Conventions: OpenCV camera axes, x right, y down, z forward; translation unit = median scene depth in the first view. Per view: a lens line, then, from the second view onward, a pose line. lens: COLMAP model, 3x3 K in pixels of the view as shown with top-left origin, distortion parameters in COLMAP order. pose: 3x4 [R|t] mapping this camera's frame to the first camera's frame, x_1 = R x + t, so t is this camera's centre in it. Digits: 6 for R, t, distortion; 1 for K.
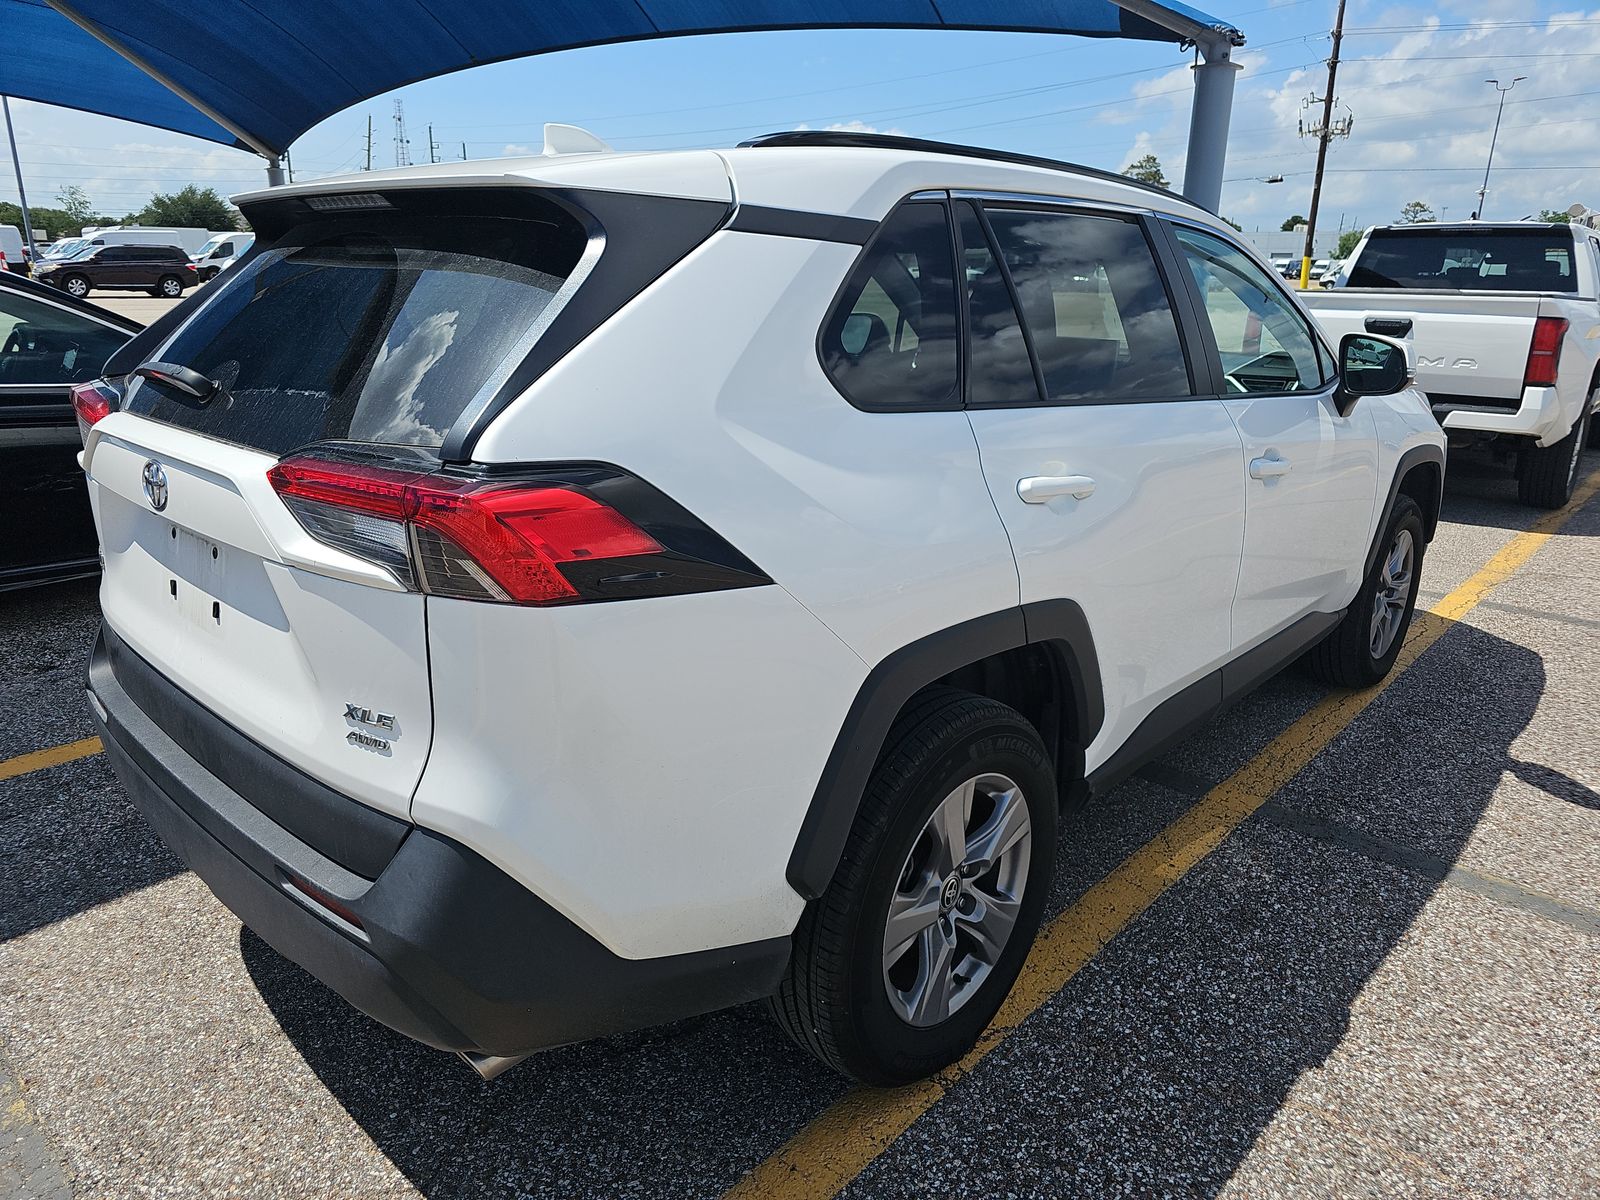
lens RADIAL K [[1056.0, 0, 806.4], [0, 1056.0, 610.0], [0, 0, 1]] dist [0.032444, -0.021373]
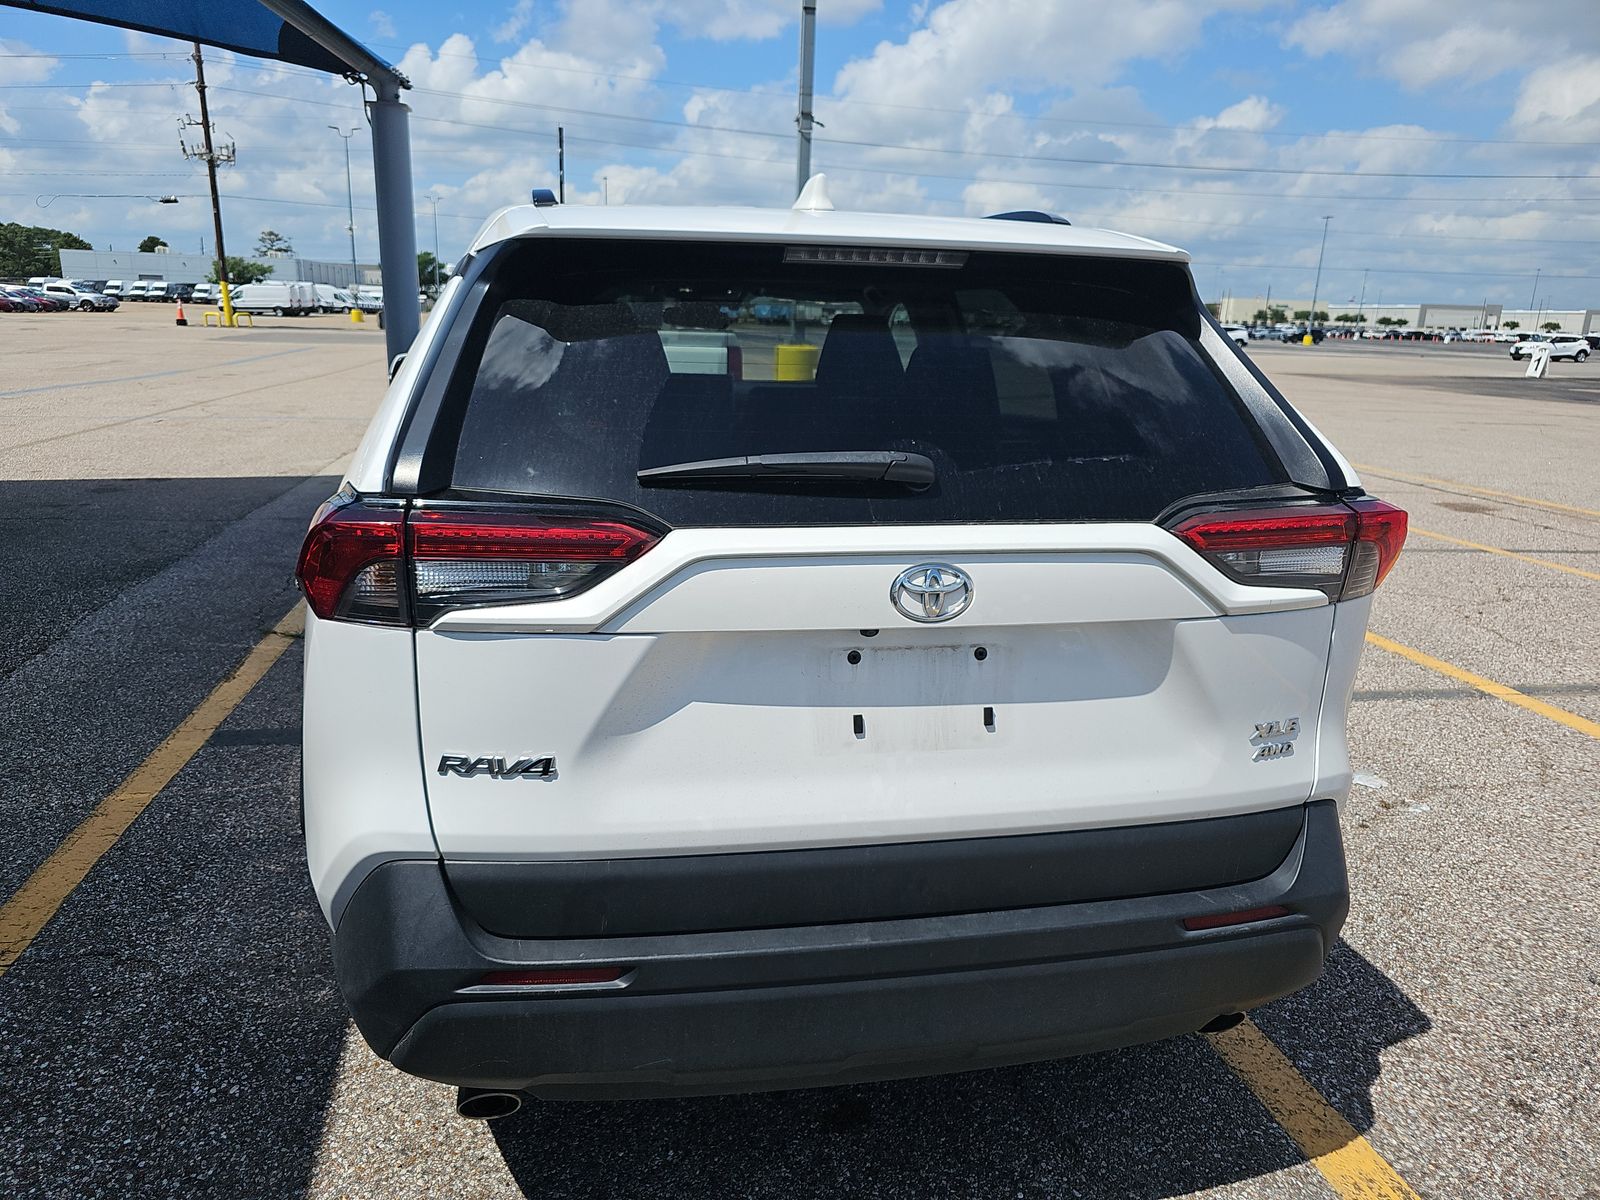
lens RADIAL K [[1056.0, 0, 775.0], [0, 1056.0, 620.6], [0, 0, 1]] dist [0.032444, -0.021373]
pose [[0.593348, -0.222368, 0.773622, -0.064684], [0.231184, 0.967671, 0.100832, -0.010138], [-0.771033, 0.119020, 0.625574, 0.028044]]
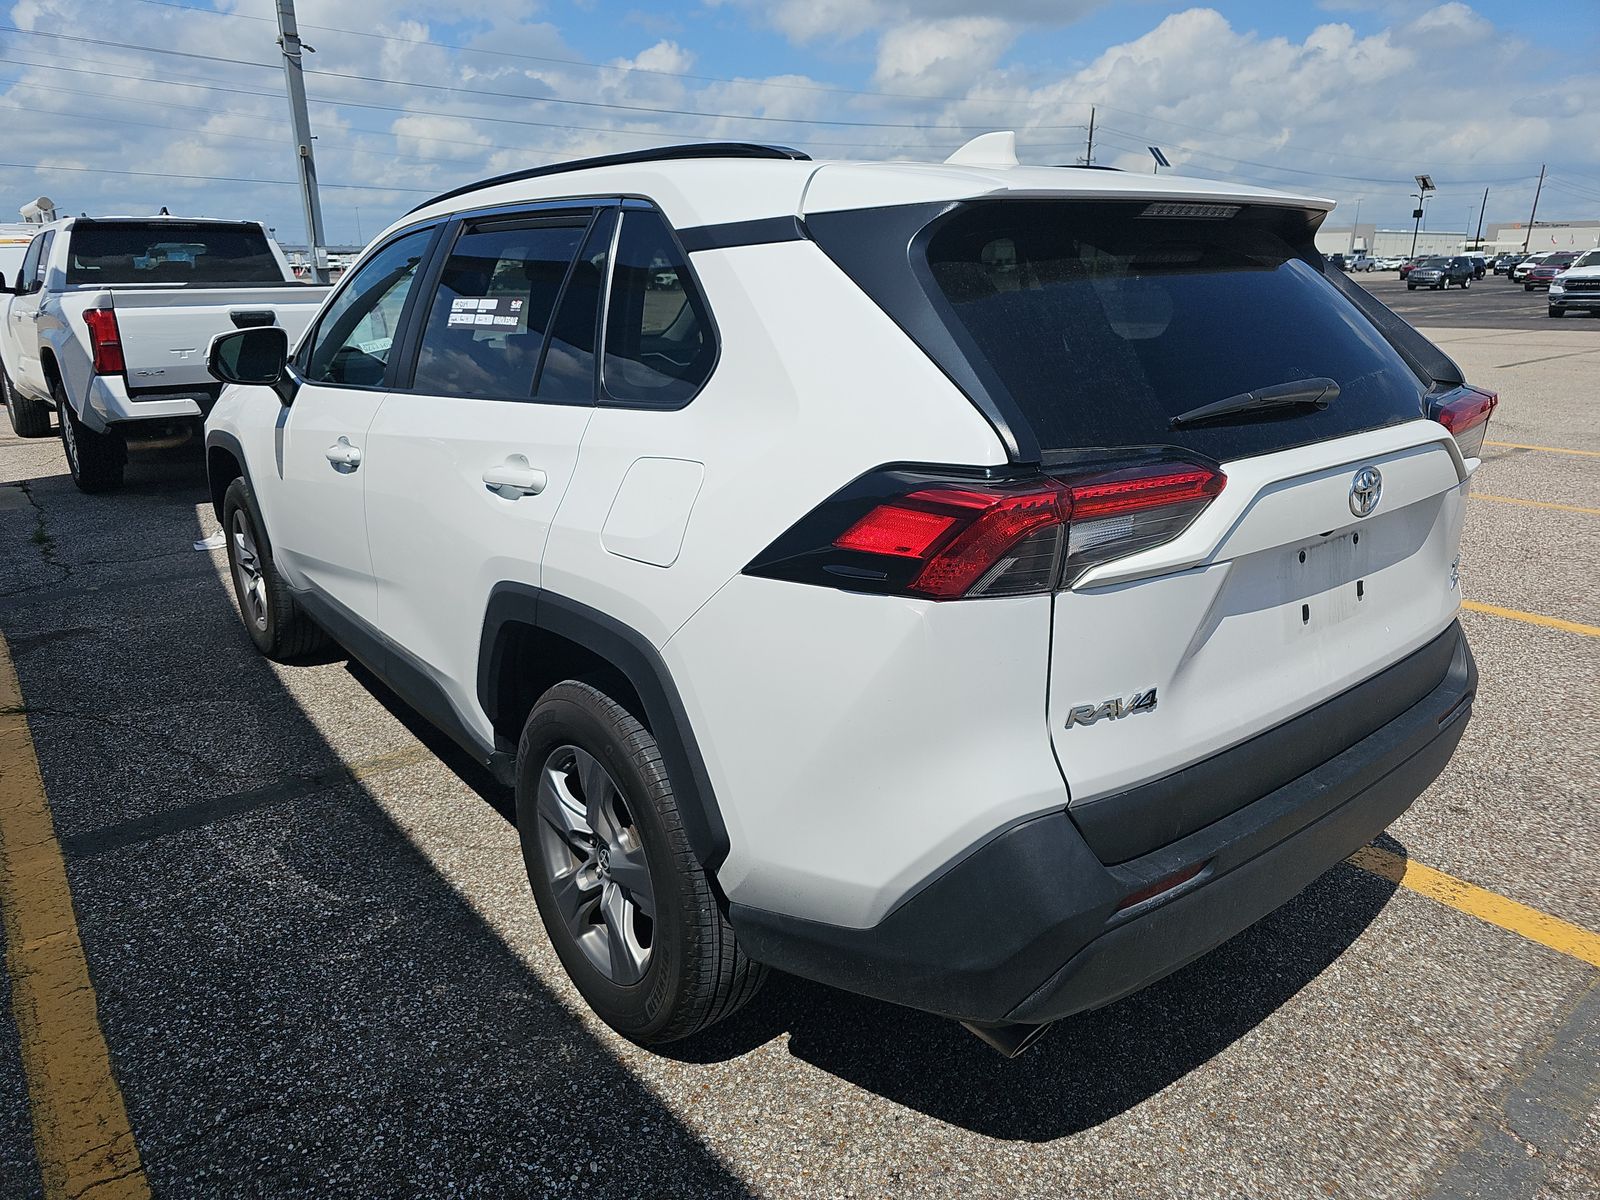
lens RADIAL K [[1056.0, 0, 788.5], [0, 1056.0, 615.2], [0, 0, 1]] dist [0.032444, -0.021373]
pose [[0.142320, -0.328685, 0.933655, -0.081949], [0.315695, 0.909067, 0.271907, -0.022542], [-0.938127, 0.256052, 0.233143, 0.063719]]
